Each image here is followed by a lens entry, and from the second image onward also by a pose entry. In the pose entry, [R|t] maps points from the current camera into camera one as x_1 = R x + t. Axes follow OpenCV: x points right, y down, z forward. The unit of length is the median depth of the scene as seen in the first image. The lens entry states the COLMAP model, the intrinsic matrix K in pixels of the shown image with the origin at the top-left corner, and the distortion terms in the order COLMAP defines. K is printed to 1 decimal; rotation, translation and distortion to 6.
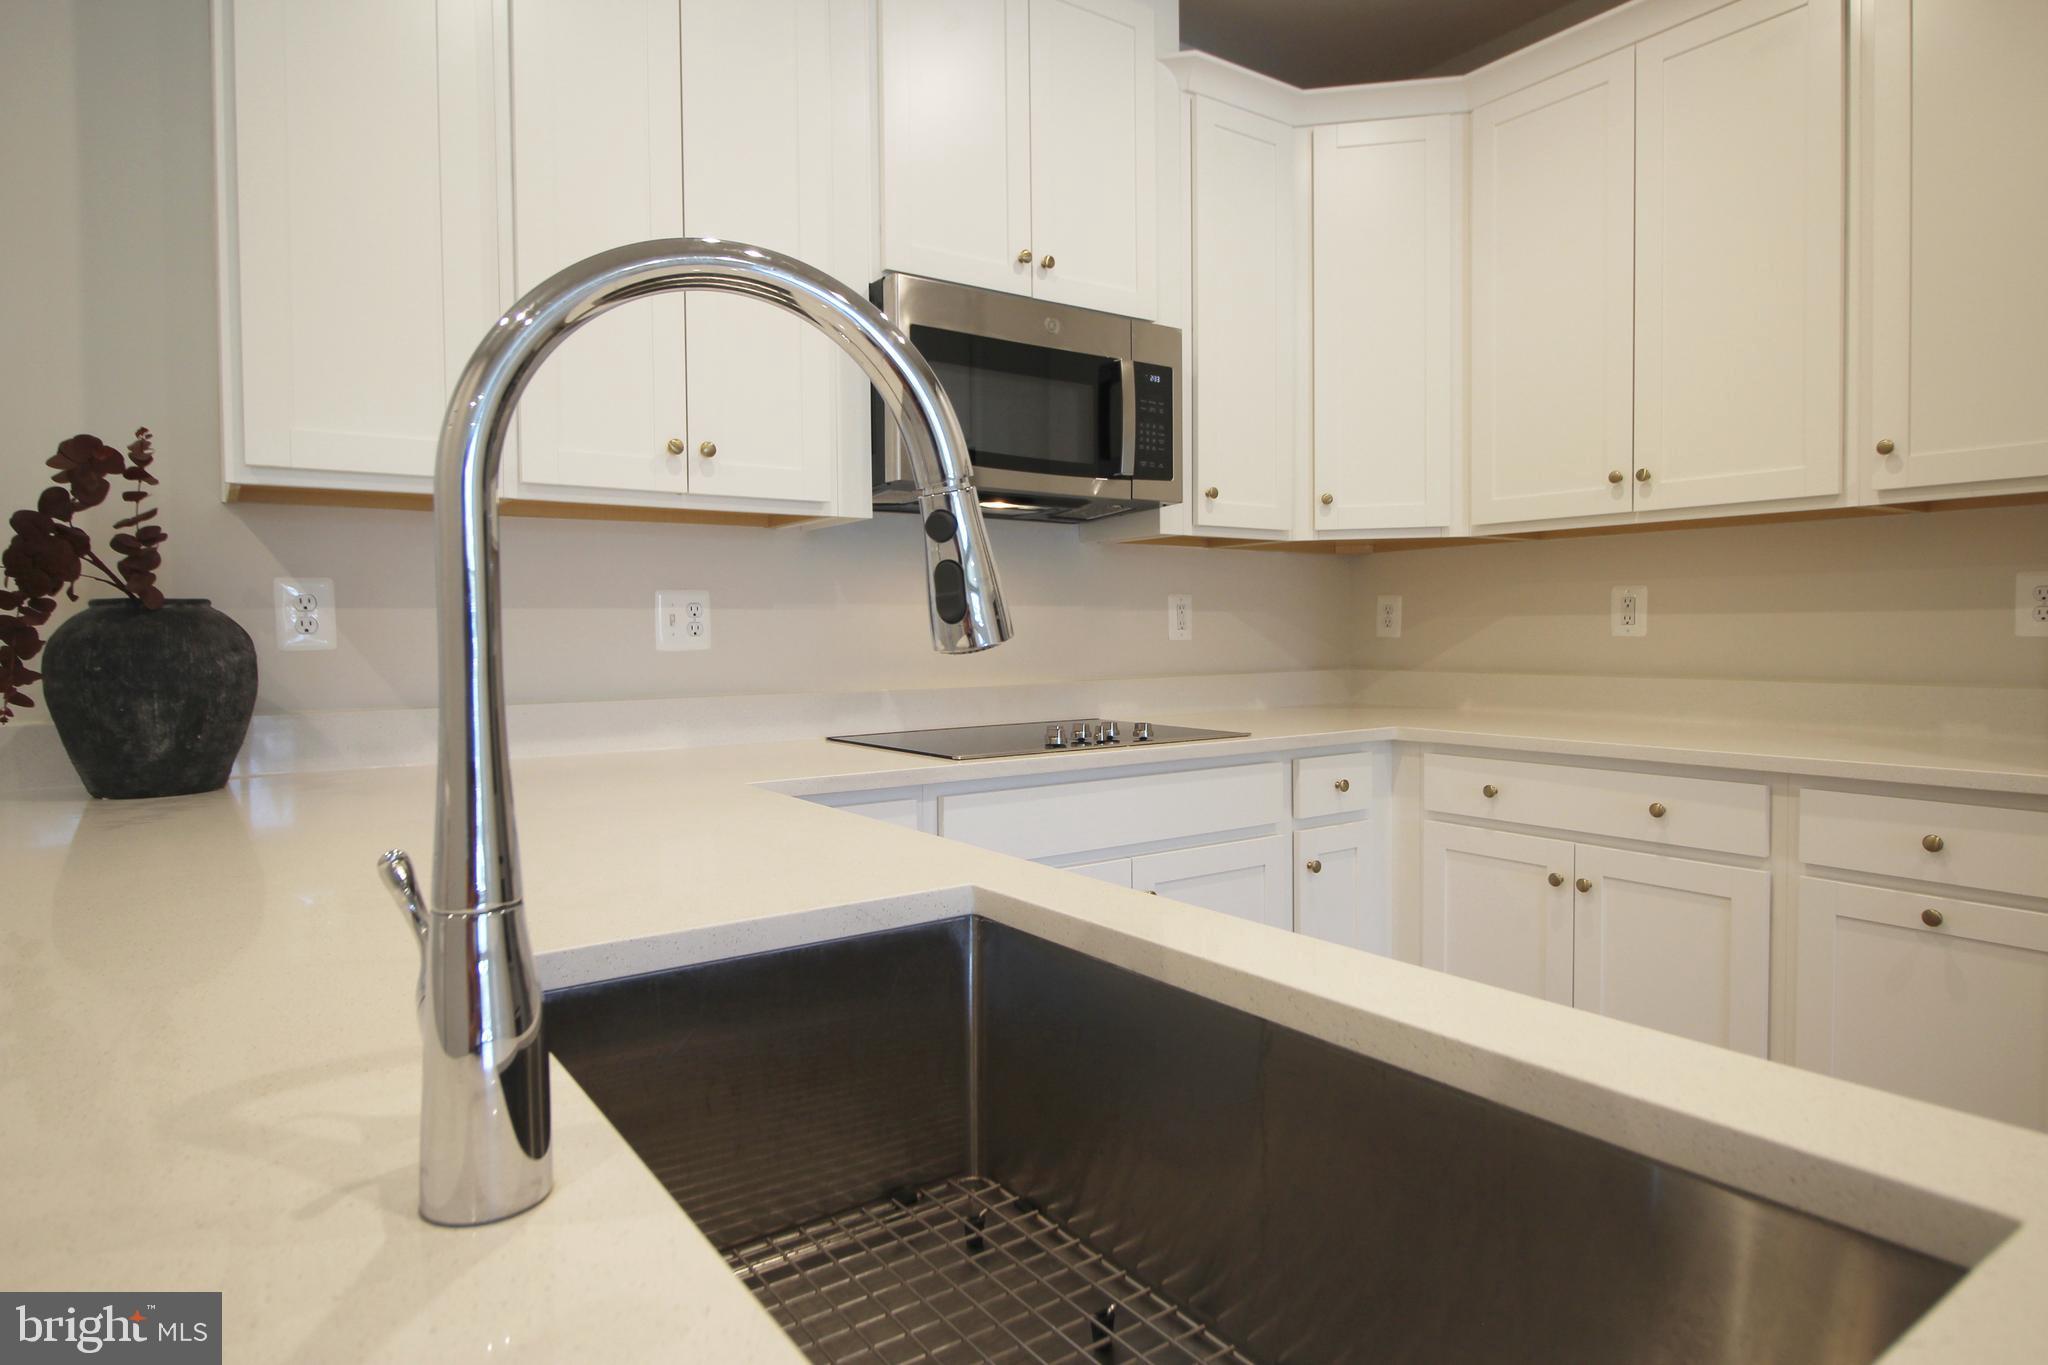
lens RADIAL K [[1169.9, 0, 1005.7], [0, 1169.9, 661.3], [0, 0, 1]] dist [0.000642, -0.000786]
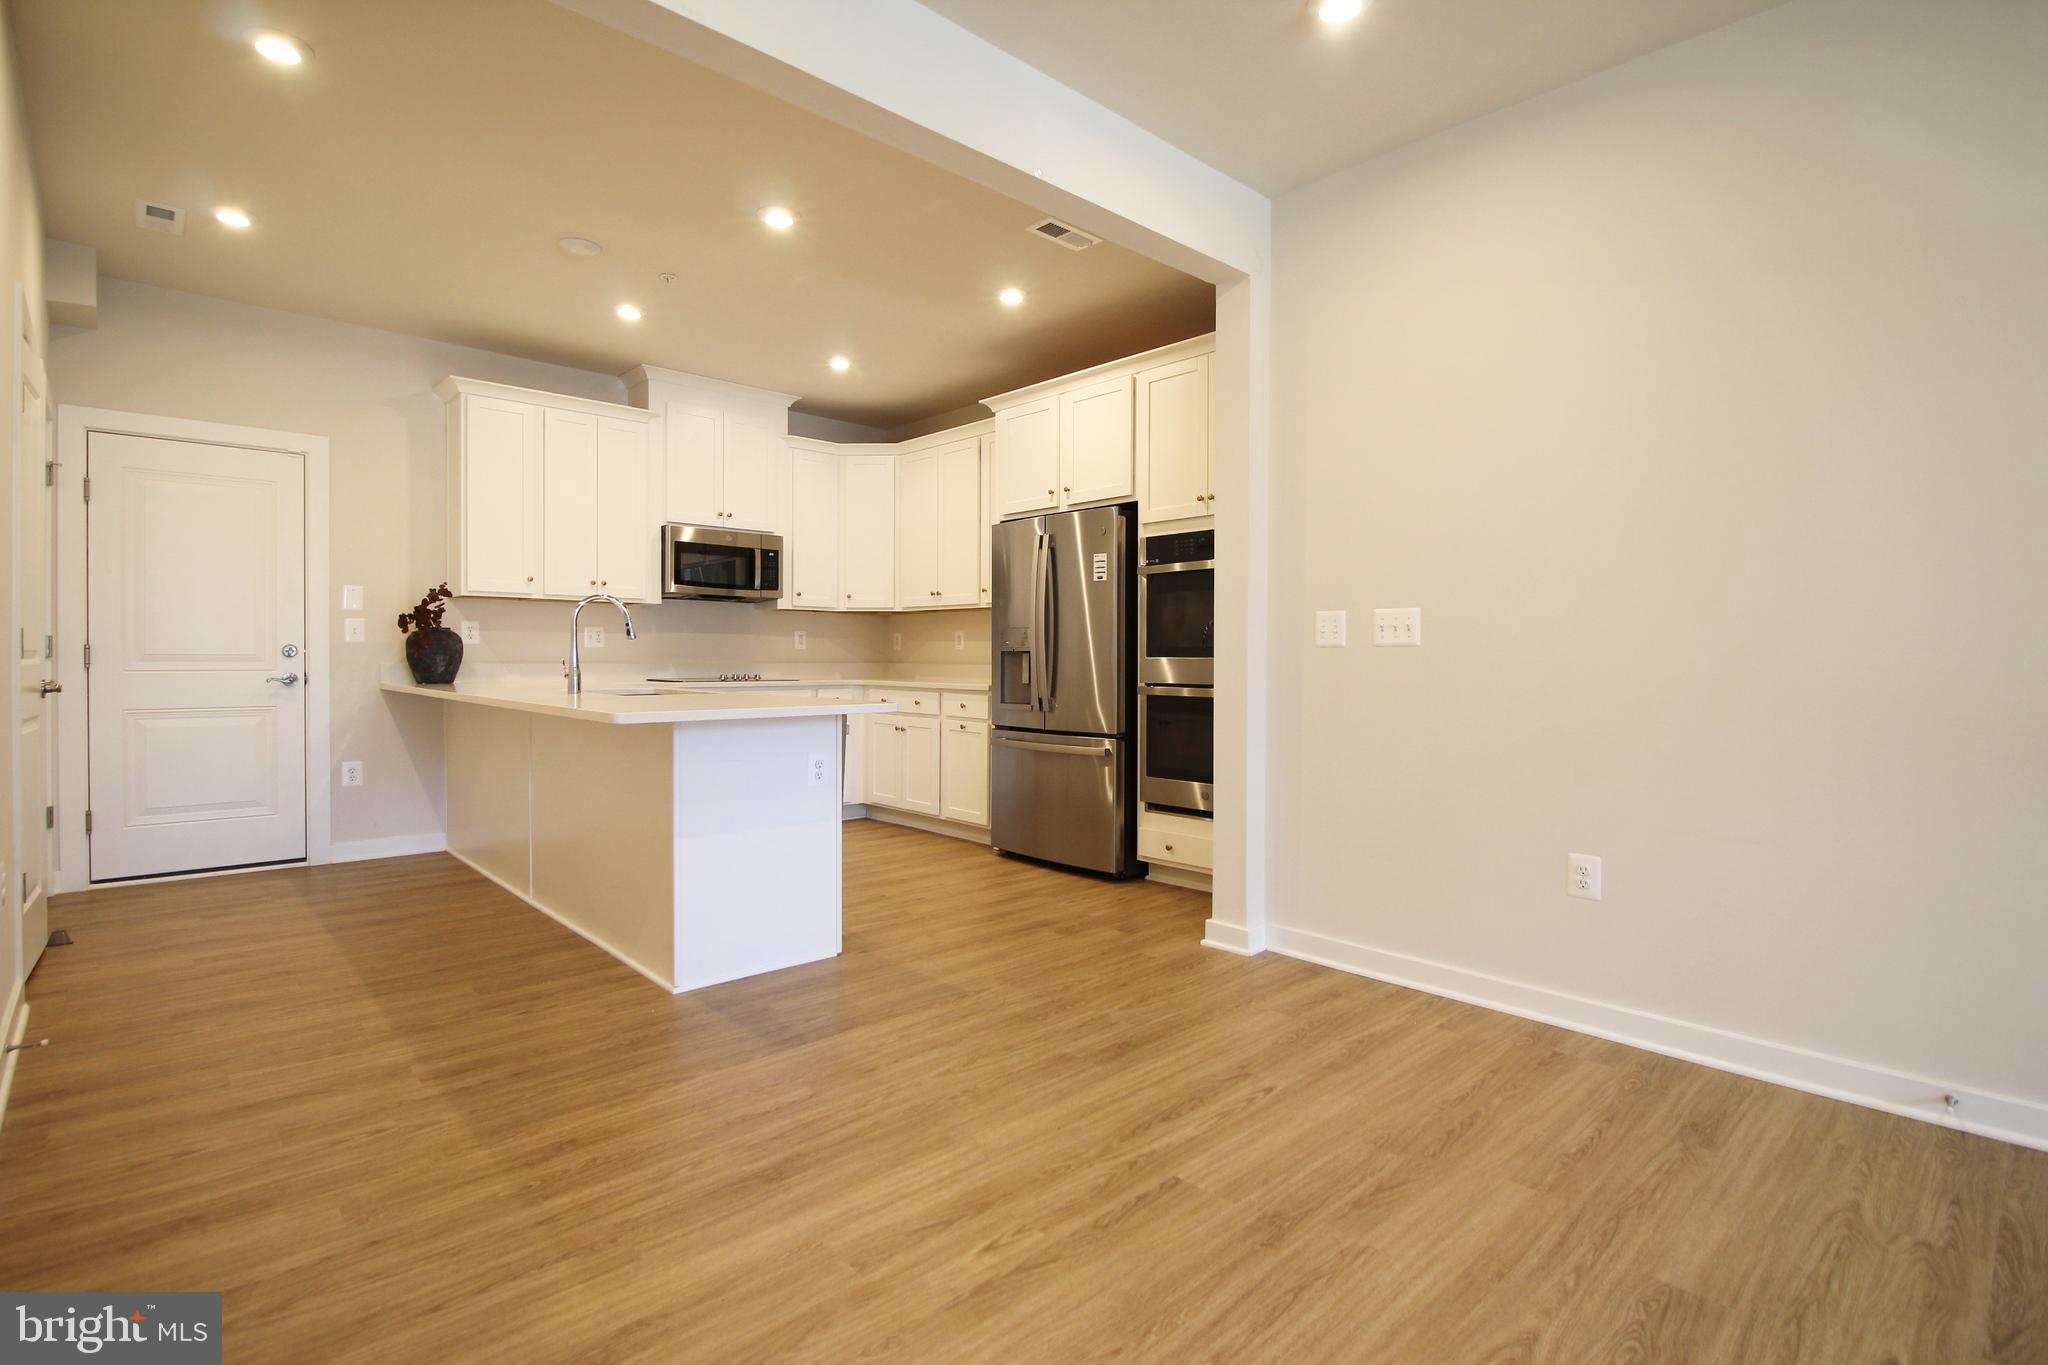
lens RADIAL K [[989.7, 0, 1011.8], [0, 989.7, 667.7], [0, 0, 1]] dist [0.002259, -0.013982]
pose [[0.991288, 0.013753, 0.130990, 0.410908], [-0.011865, 0.999814, -0.015188, 0.063515], [-0.131175, 0.013502, 0.991267, -1.500698]]
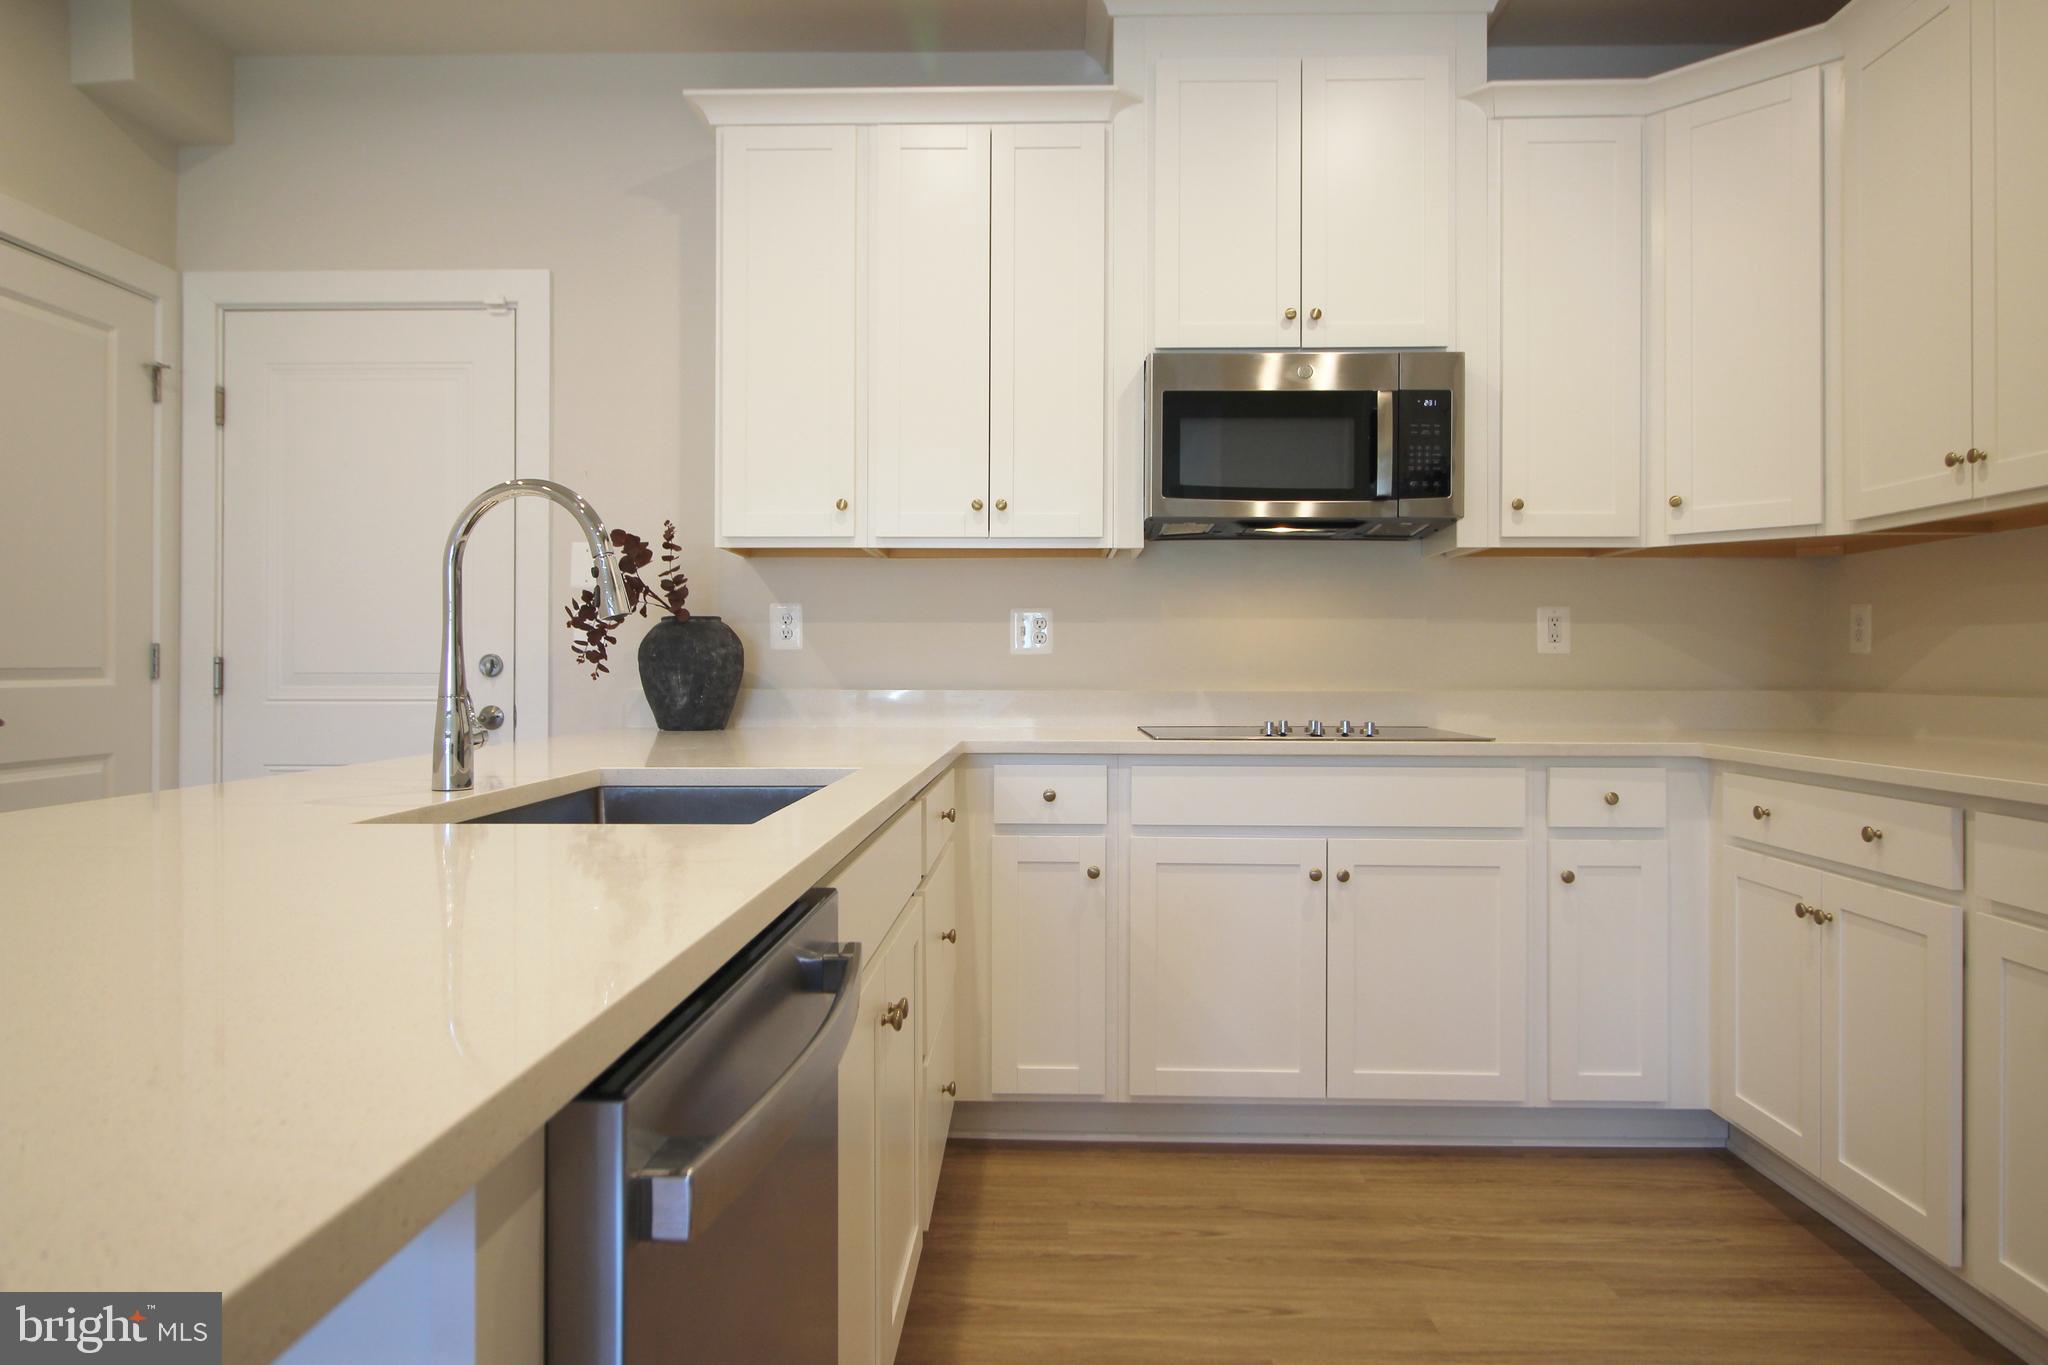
lens RADIAL K [[1308.5, 0, 1018.1], [0, 1308.5, 661.4], [0, 0, 1]] dist [0.002416, -0.001862]
pose [[0.802435, 0.007590, -0.596691, 0.563718], [-0.024843, 0.999477, -0.020695, 0.028315], [0.596222, 0.031430, 0.802204, -0.178493]]
